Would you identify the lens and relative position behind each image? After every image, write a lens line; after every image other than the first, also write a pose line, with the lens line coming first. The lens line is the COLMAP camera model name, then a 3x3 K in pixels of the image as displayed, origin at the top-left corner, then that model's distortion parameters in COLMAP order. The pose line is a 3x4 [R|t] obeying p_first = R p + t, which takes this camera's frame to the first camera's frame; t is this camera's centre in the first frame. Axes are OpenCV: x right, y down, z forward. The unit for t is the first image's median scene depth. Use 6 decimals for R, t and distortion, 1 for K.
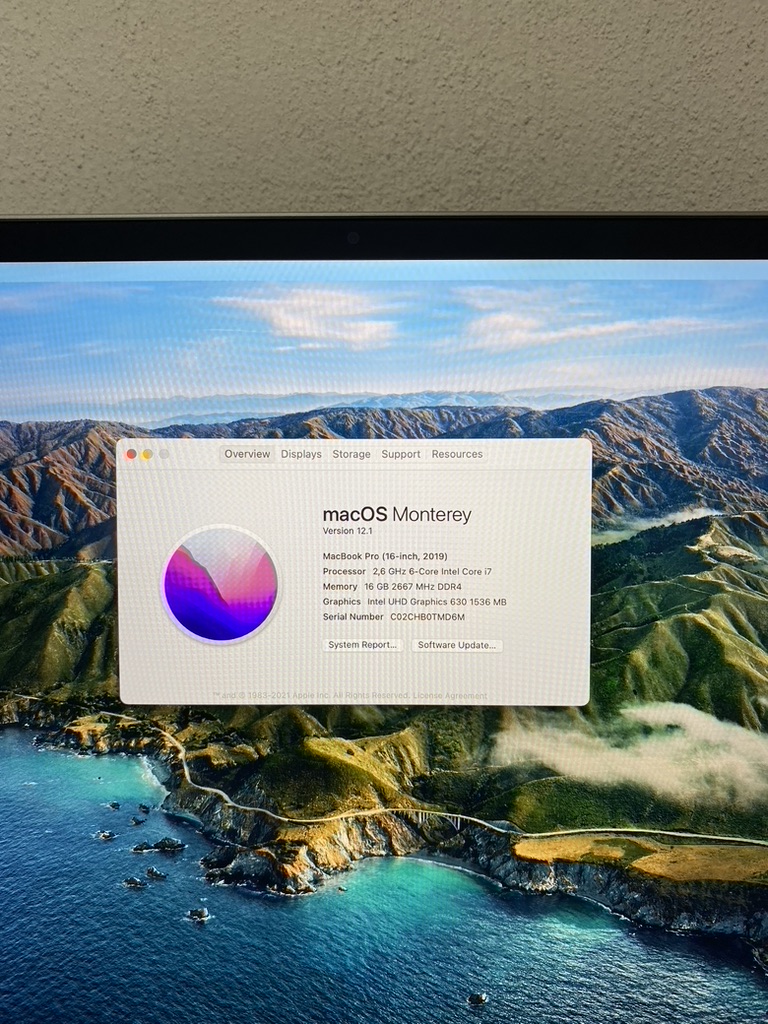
lens RADIAL K [[804.5, 0, 383.9], [0, 804.5, 504.7], [0, 0, 1]] dist [-0.027464, 0.016216]
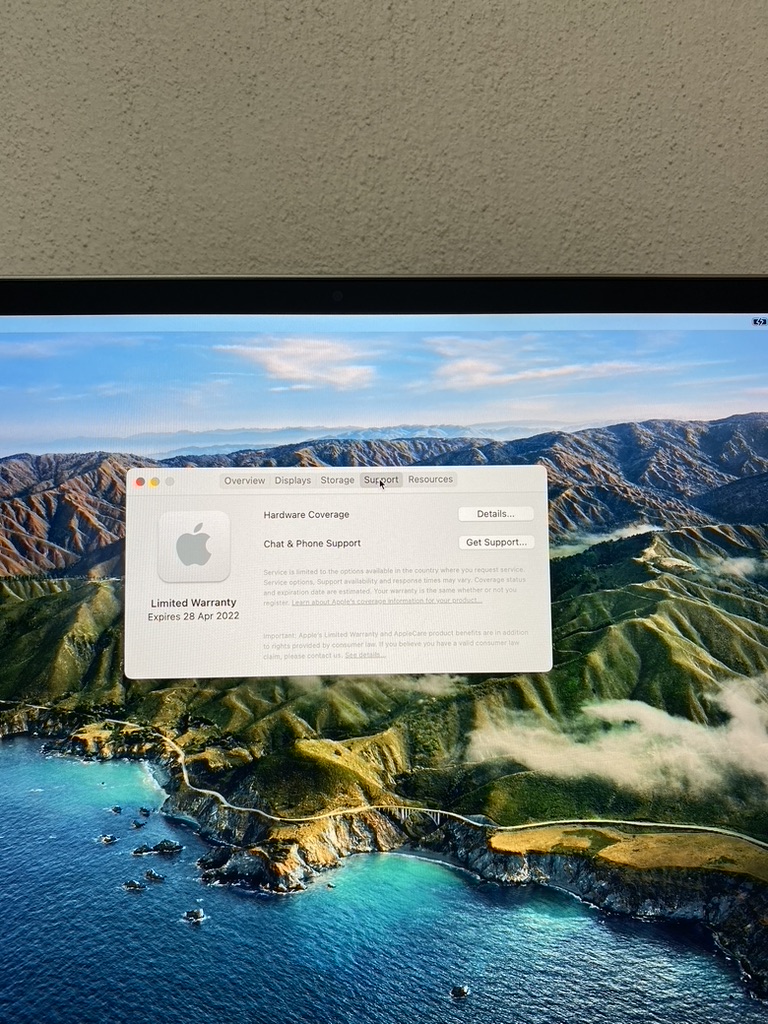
lens RADIAL K [[804.5, 0, 387.4], [0, 804.5, 504.2], [0, 0, 1]] dist [-0.027464, 0.016216]
pose [[0.998995, -0.009000, 0.043899, -0.019231], [0.013927, 0.993470, -0.113245, 0.097135], [-0.042593, 0.113742, 0.992597, -0.119540]]
